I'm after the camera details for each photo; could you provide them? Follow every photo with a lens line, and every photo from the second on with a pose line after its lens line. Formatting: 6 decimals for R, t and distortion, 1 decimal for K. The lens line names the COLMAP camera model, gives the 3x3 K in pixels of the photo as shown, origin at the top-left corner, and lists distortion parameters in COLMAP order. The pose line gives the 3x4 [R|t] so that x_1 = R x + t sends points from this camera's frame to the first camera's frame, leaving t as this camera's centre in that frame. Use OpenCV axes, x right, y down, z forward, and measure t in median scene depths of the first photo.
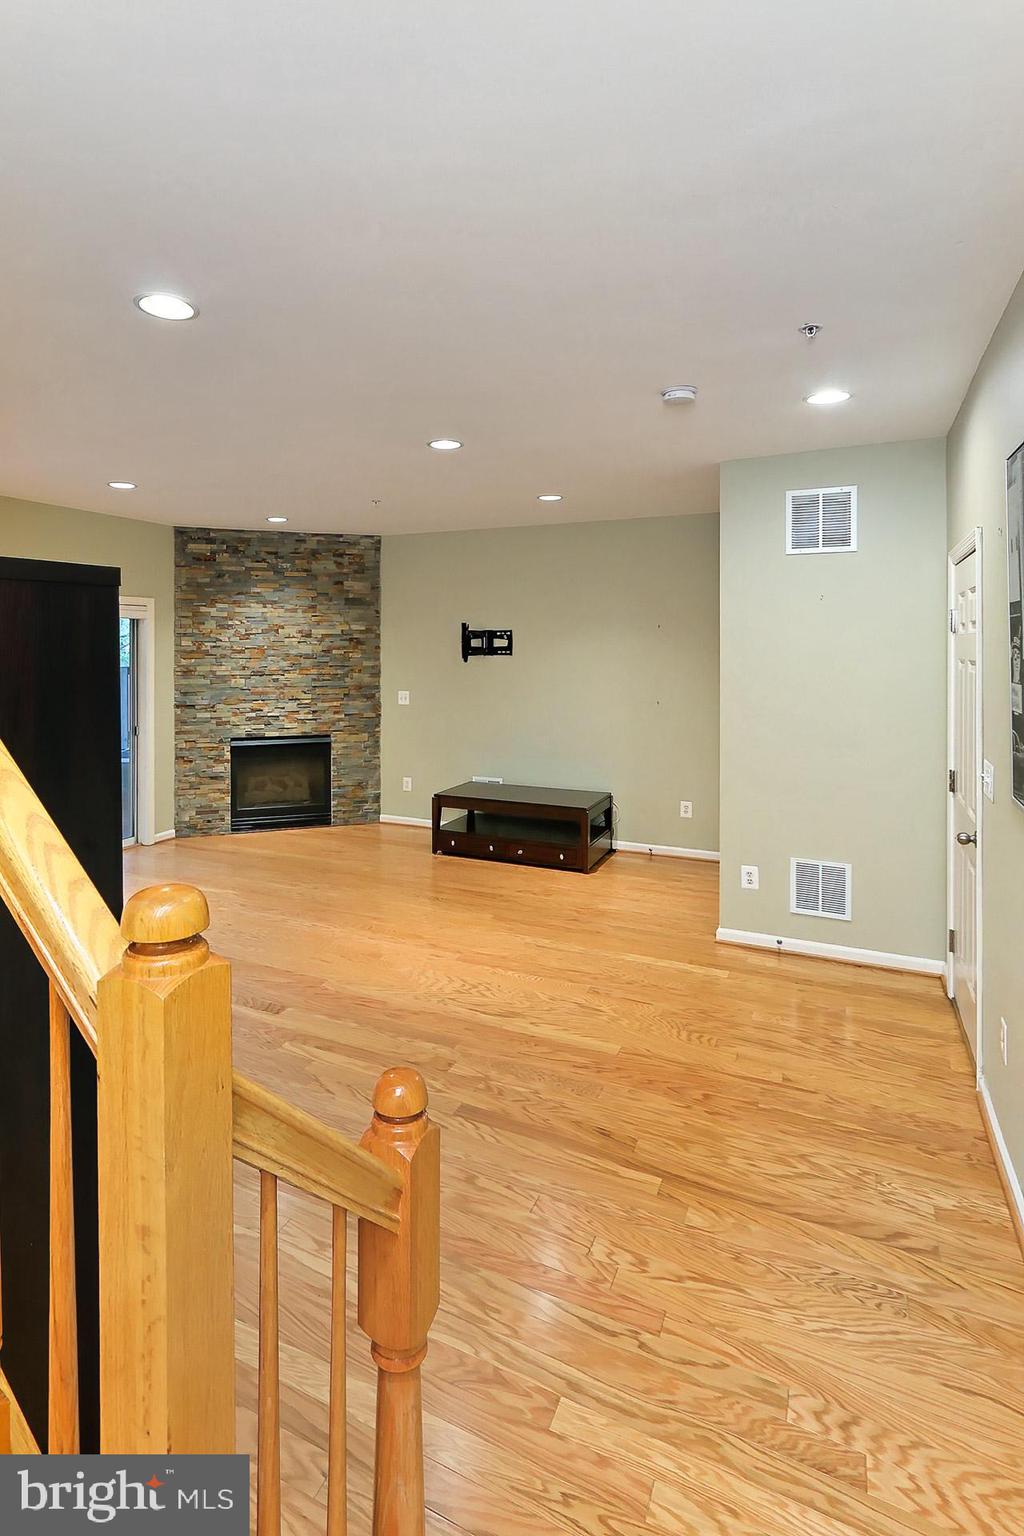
lens RADIAL K [[806.7, 0, 442.6], [0, 806.7, 654.6], [0, 0, 1]] dist [-0.003808, -0.000613]
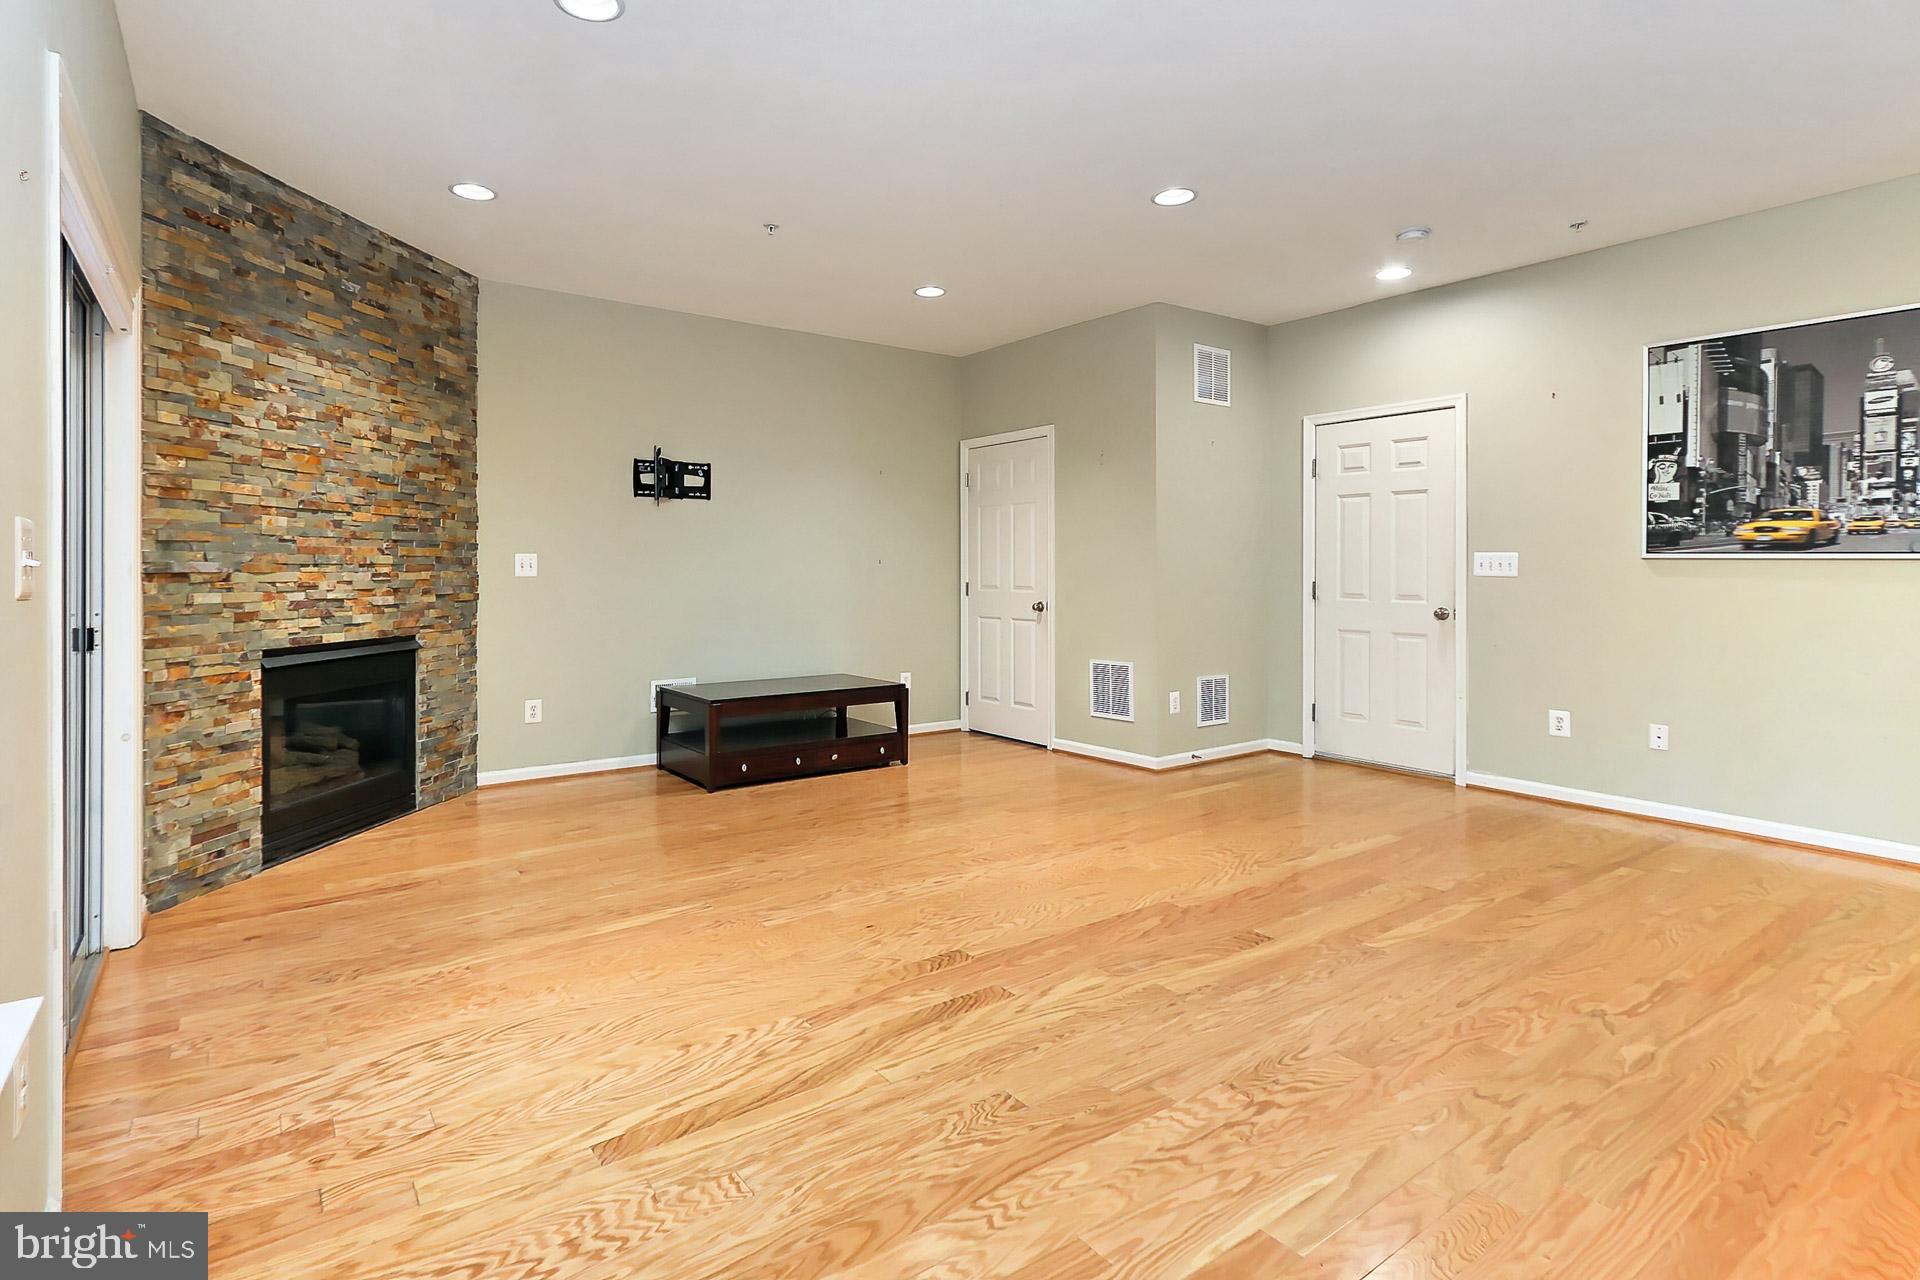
lens RADIAL K [[943.8, 0, 893.6], [0, 943.8, 573.1], [0, 0, 1]] dist [0.002652, 0.000808]
pose [[0.475020, -0.004034, 0.879966, -0.545774], [0.008503, 0.999964, -0.000006, 0.064089], [-0.879934, 0.007485, 0.475037, 0.453842]]
